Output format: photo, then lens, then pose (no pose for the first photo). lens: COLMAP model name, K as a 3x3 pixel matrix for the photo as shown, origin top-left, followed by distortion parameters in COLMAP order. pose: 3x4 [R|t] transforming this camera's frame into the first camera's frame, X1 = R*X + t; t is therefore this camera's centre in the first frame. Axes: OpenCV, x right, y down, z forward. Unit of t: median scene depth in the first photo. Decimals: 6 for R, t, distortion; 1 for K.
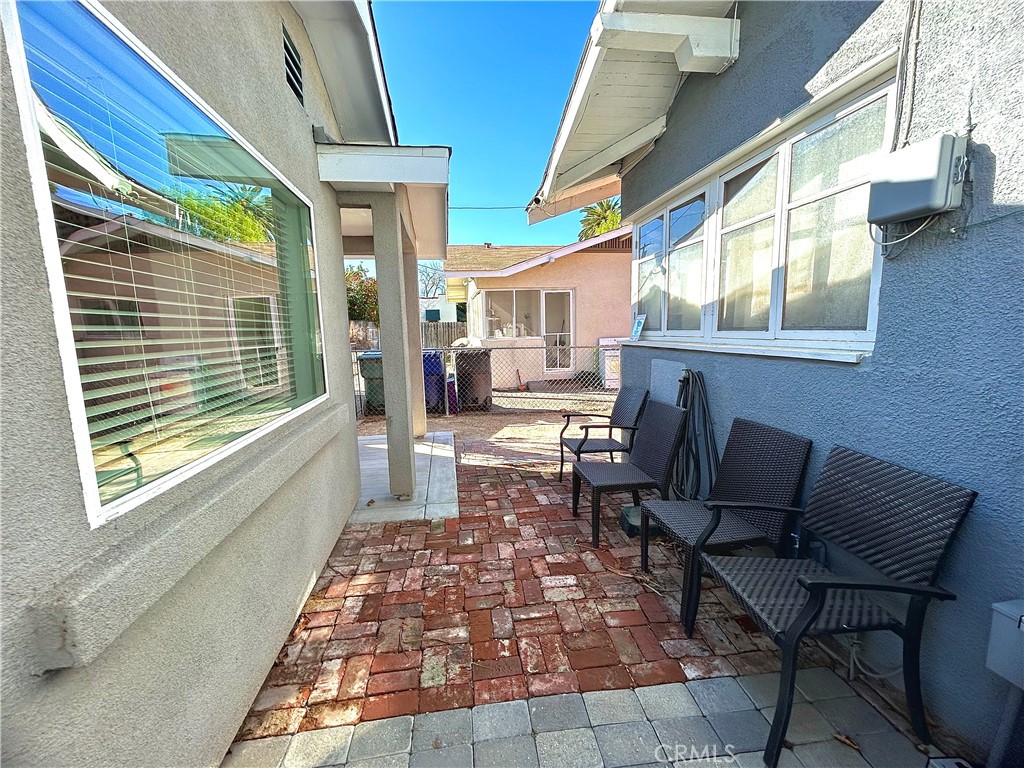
lens RADIAL K [[410.9, 0, 512.0], [0, 410.9, 384.0], [0, 0, 1]] dist [0.002531, -0.000773]
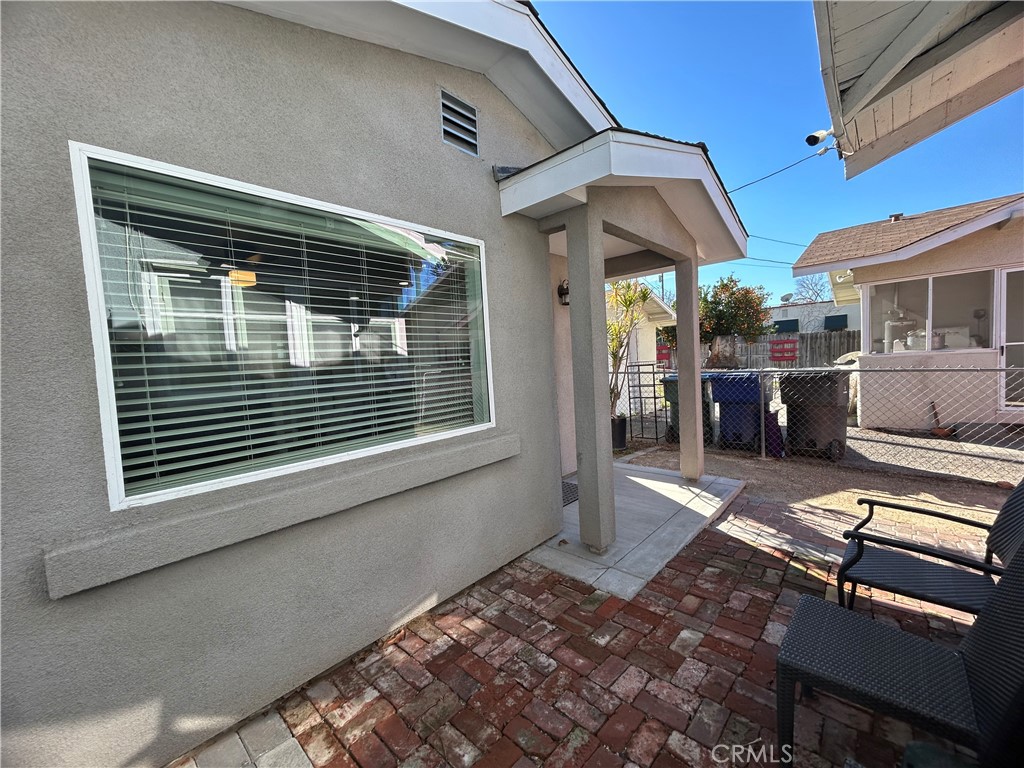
lens RADIAL K [[410.9, 0, 512.0], [0, 410.9, 384.0], [0, 0, 1]] dist [0.002531, -0.000773]
pose [[0.628823, 0.032905, -0.776852, 0.285397], [-0.061837, 0.998056, -0.007780, -0.052129], [0.775086, 0.052930, 0.629635, 0.303185]]
